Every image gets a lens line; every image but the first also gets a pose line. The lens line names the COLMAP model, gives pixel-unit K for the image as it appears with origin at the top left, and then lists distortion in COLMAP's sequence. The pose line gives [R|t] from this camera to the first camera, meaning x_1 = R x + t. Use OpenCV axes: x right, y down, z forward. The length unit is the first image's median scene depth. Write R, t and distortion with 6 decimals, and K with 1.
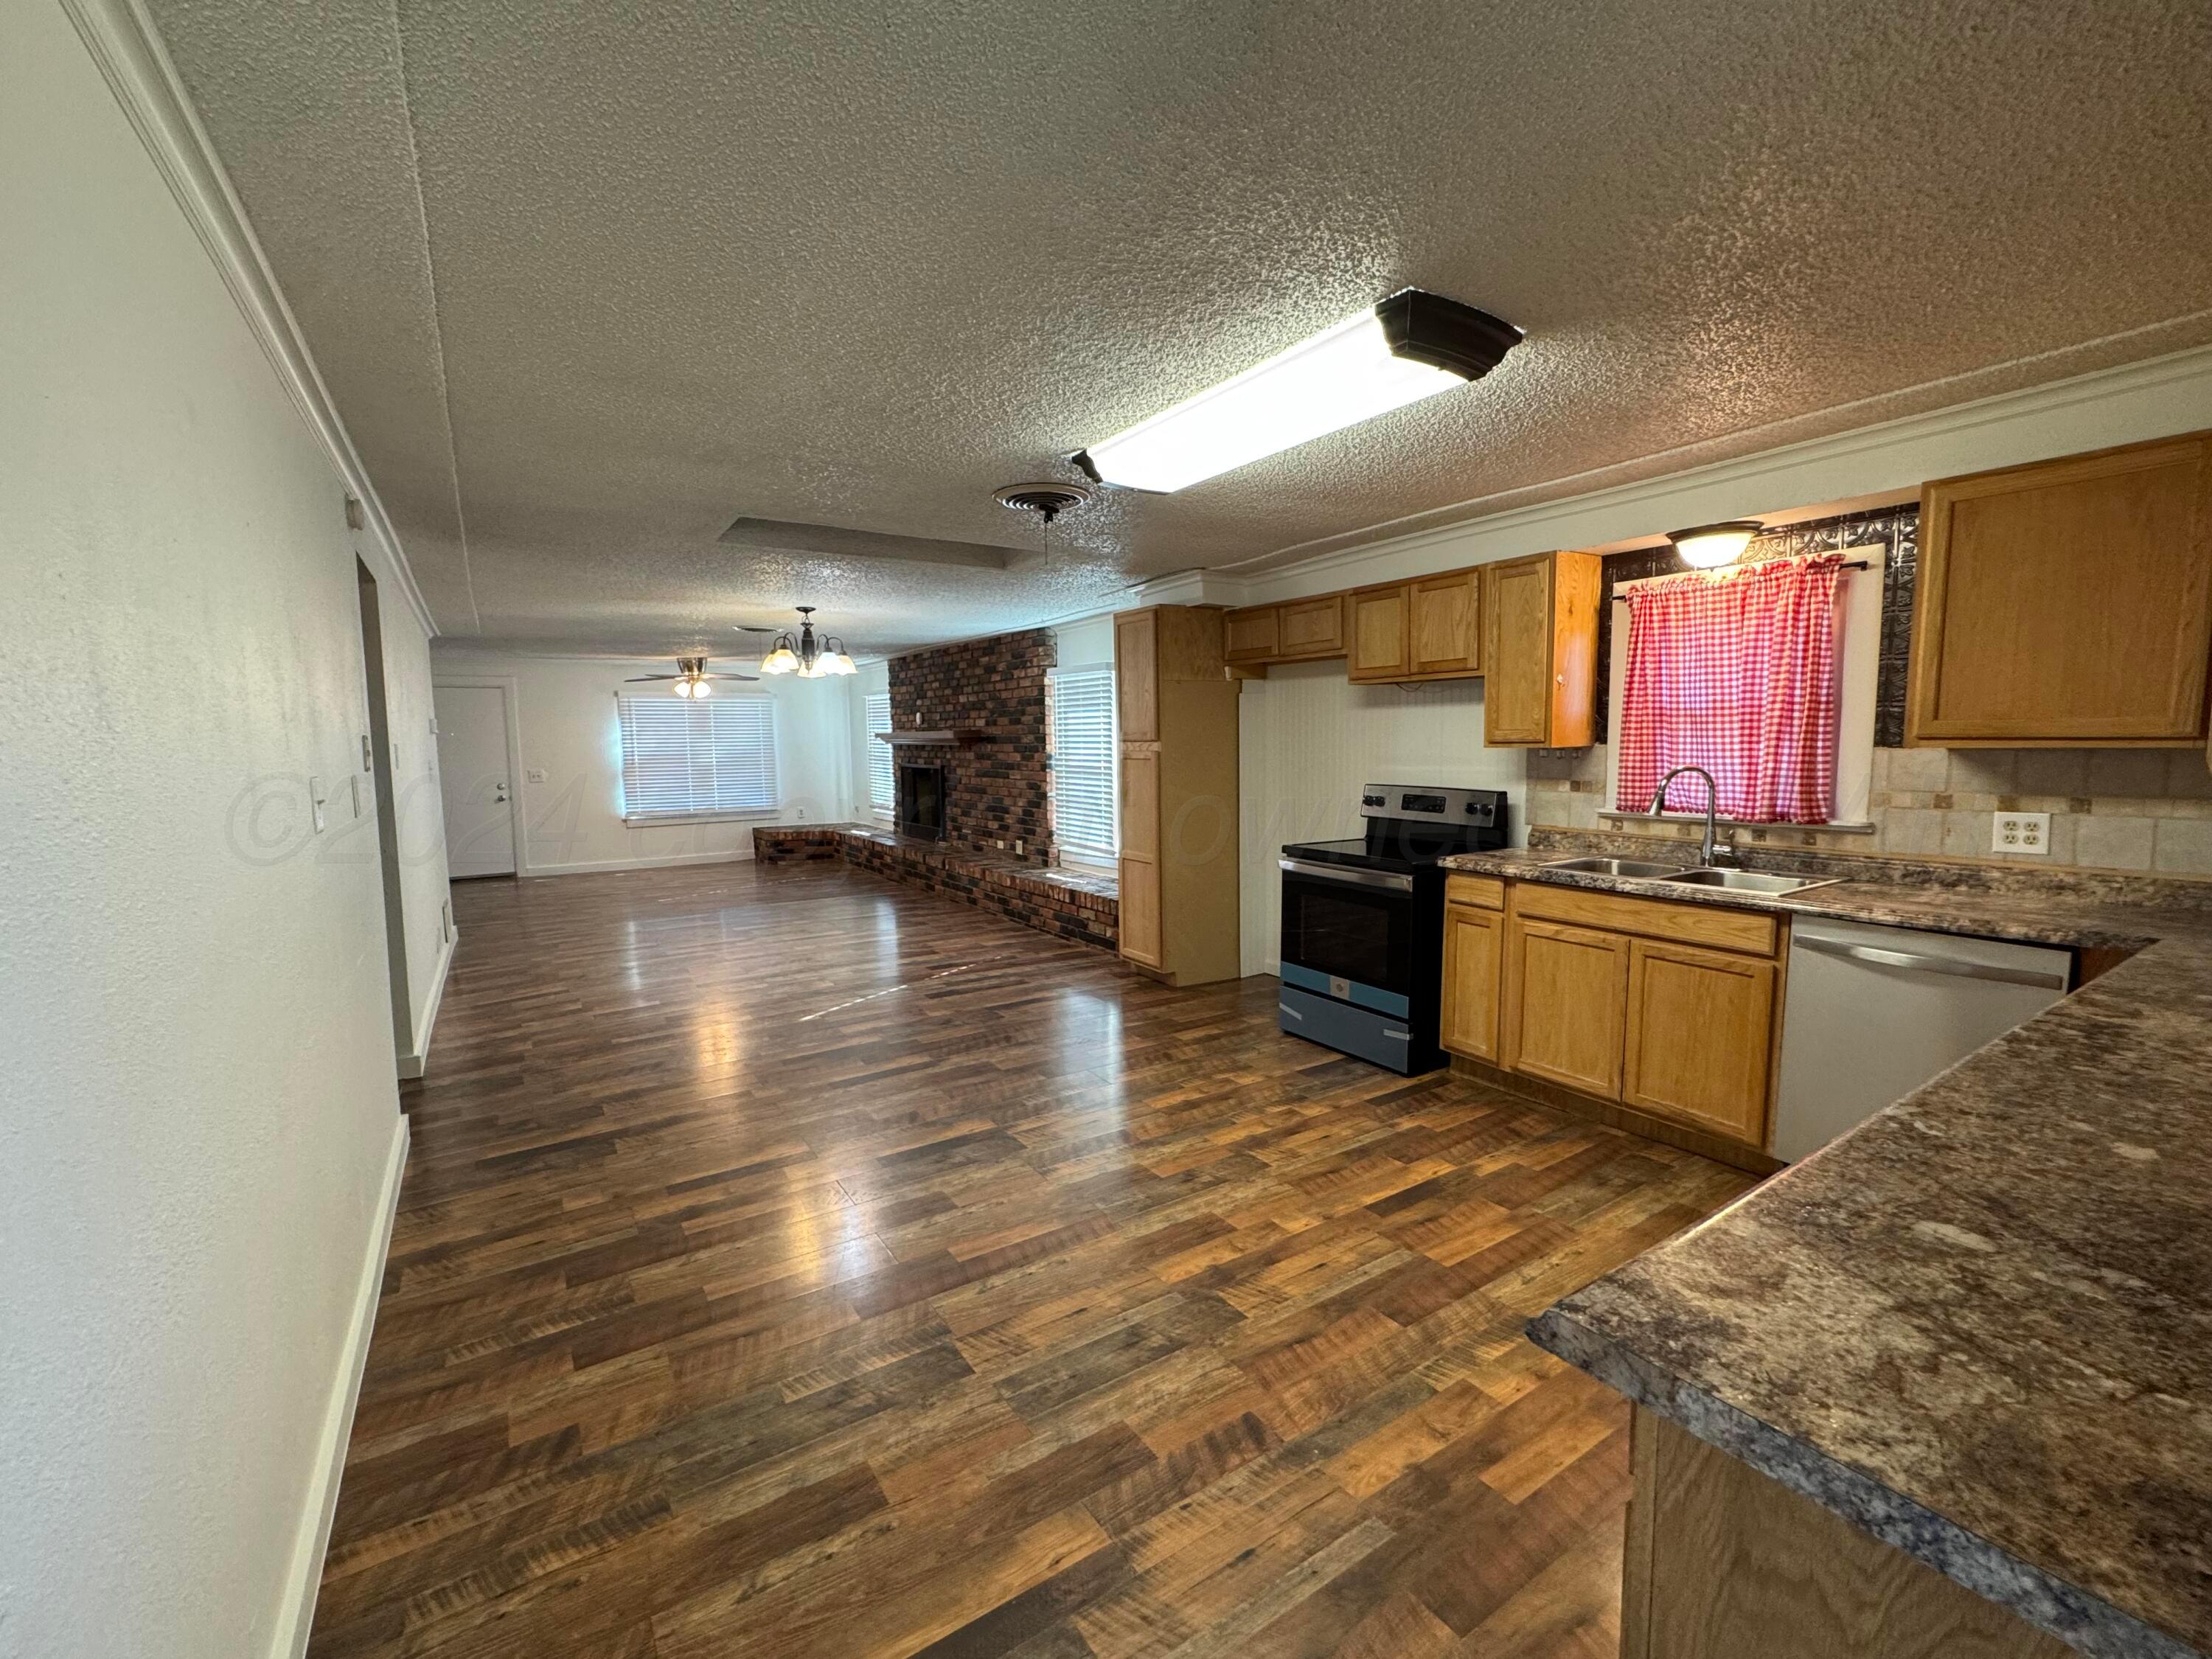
lens RADIAL K [[958.4, 0, 1098.7], [0, 958.4, 830.8], [0, 0, 1]] dist [-0.011602, 0.000071]
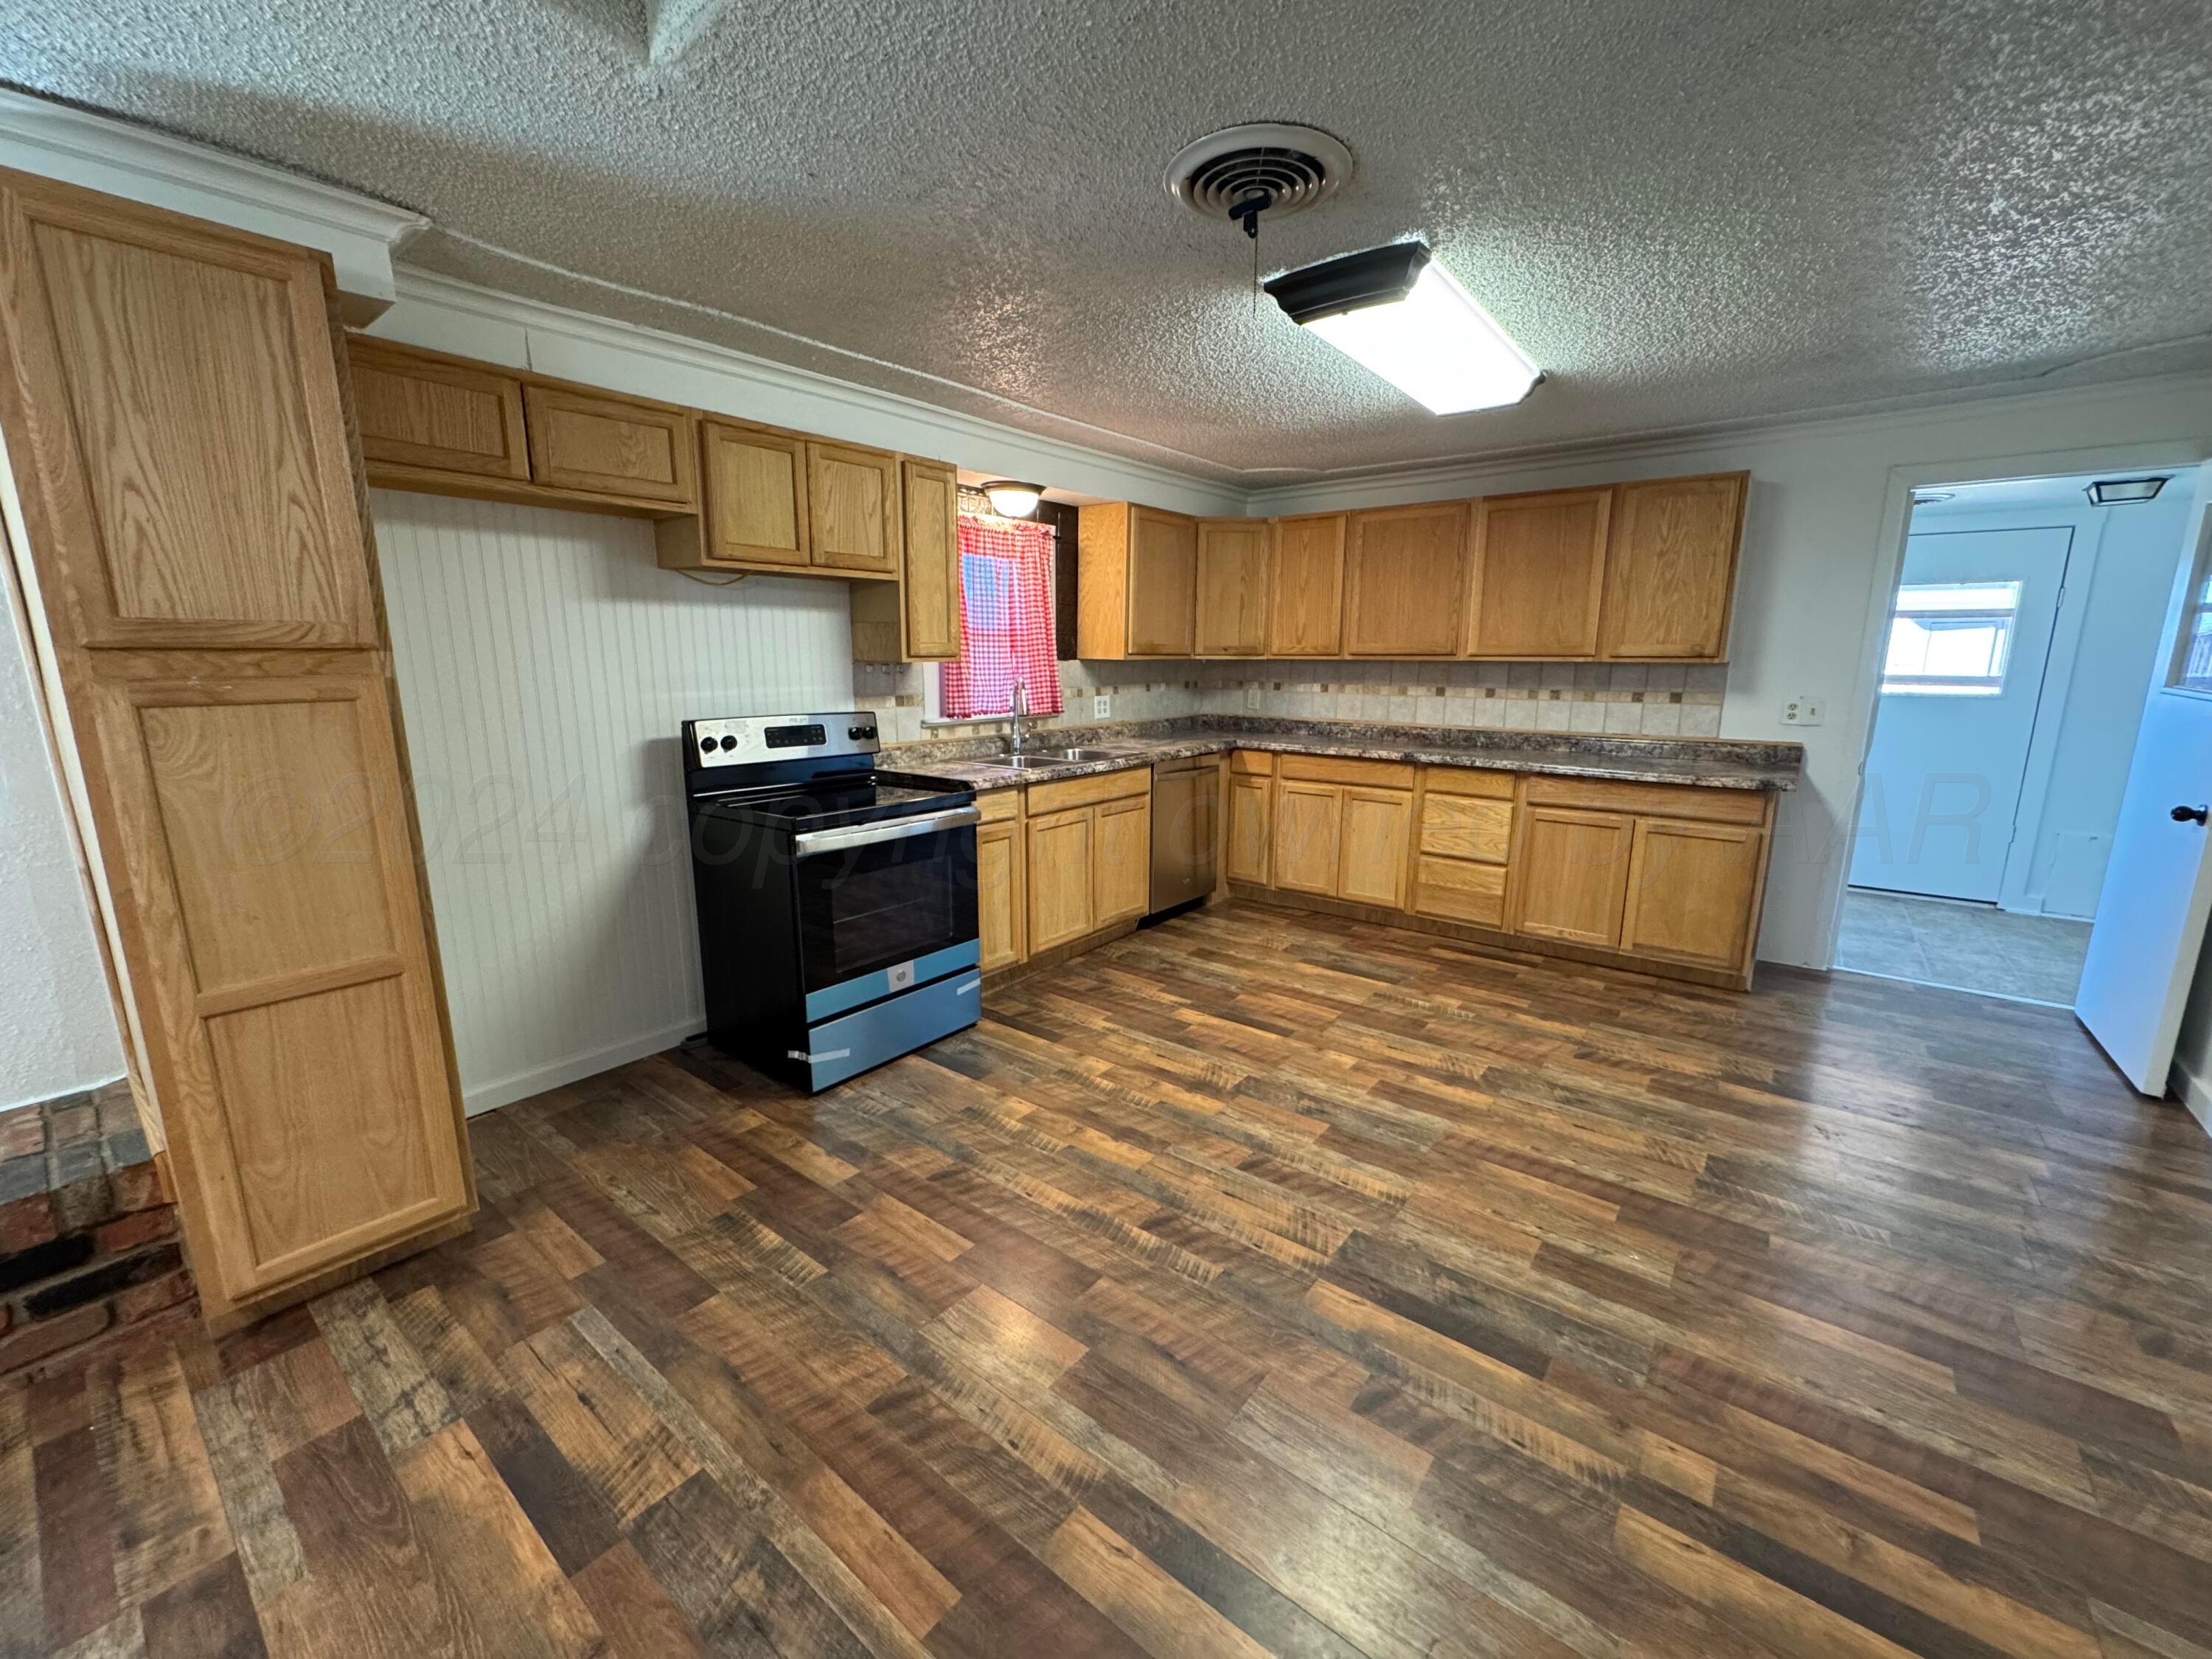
lens RADIAL K [[883.8, 0, 1112.7], [0, 883.8, 825.5], [0, 0, 1]] dist [0.002369, 0.000283]
pose [[-0.336457, -0.171240, 0.925999, -0.581115], [0.091843, 0.972673, 0.213242, -0.119766], [-0.937209, 0.156793, -0.311536, 1.351066]]
